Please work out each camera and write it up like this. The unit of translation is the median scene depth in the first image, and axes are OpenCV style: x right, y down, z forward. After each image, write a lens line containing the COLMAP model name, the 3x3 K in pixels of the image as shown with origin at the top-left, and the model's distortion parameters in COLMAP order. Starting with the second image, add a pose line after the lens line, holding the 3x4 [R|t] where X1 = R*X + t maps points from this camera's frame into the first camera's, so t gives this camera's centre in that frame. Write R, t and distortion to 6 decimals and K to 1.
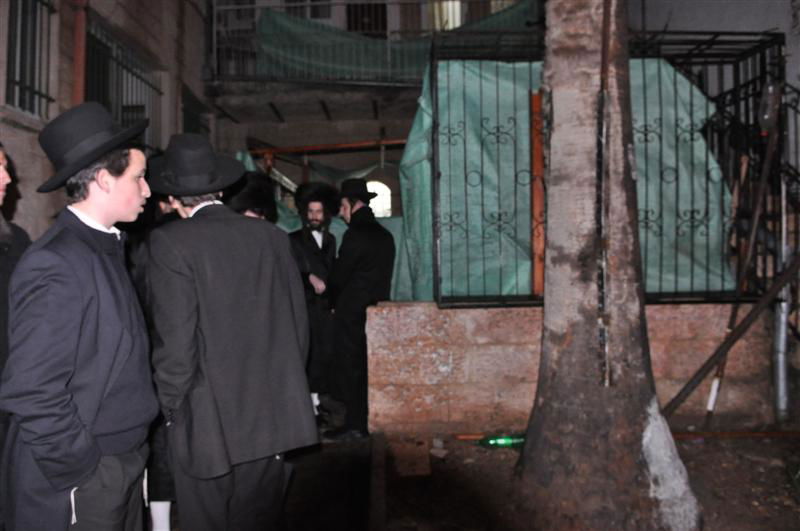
lens RADIAL K [[578.3, 0, 401.6], [0, 578.3, 271.5], [0, 0, 1]] dist [-0.050966, -0.002544]
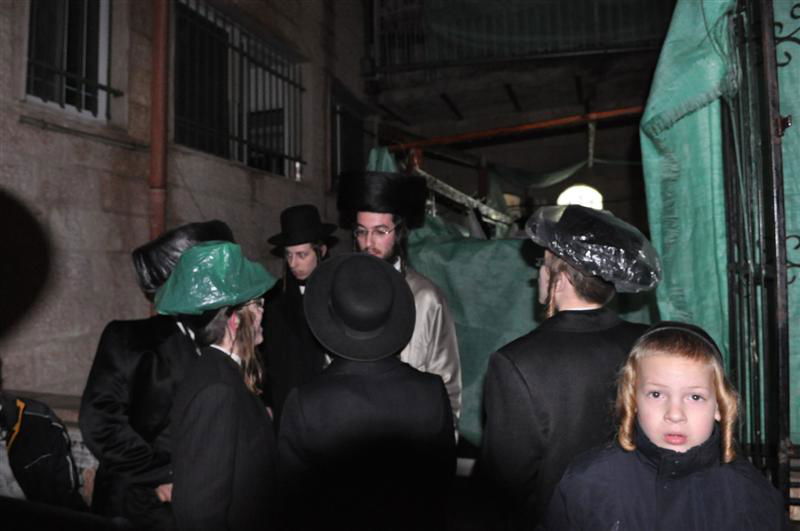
lens RADIAL K [[578.3, 0, 396.8], [0, 578.3, 263.3], [0, 0, 1]] dist [-0.050966, -0.002544]
pose [[0.936812, -0.012897, -0.349594, -0.011188], [0.000333, 0.999353, -0.035976, -0.030768], [0.349832, 0.033586, 0.936210, 0.245951]]
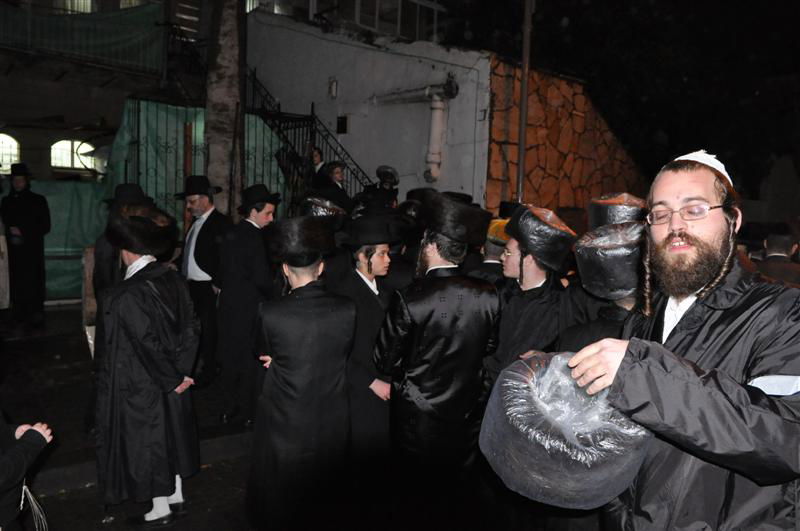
lens RADIAL K [[578.3, 0, 400.7], [0, 578.3, 269.4], [0, 0, 1]] dist [-0.050966, -0.002544]
pose [[0.770721, -0.021459, 0.636811, -0.179392], [-0.038227, 0.996075, 0.079830, -0.017944], [-0.636025, -0.085870, 0.766876, -0.361656]]
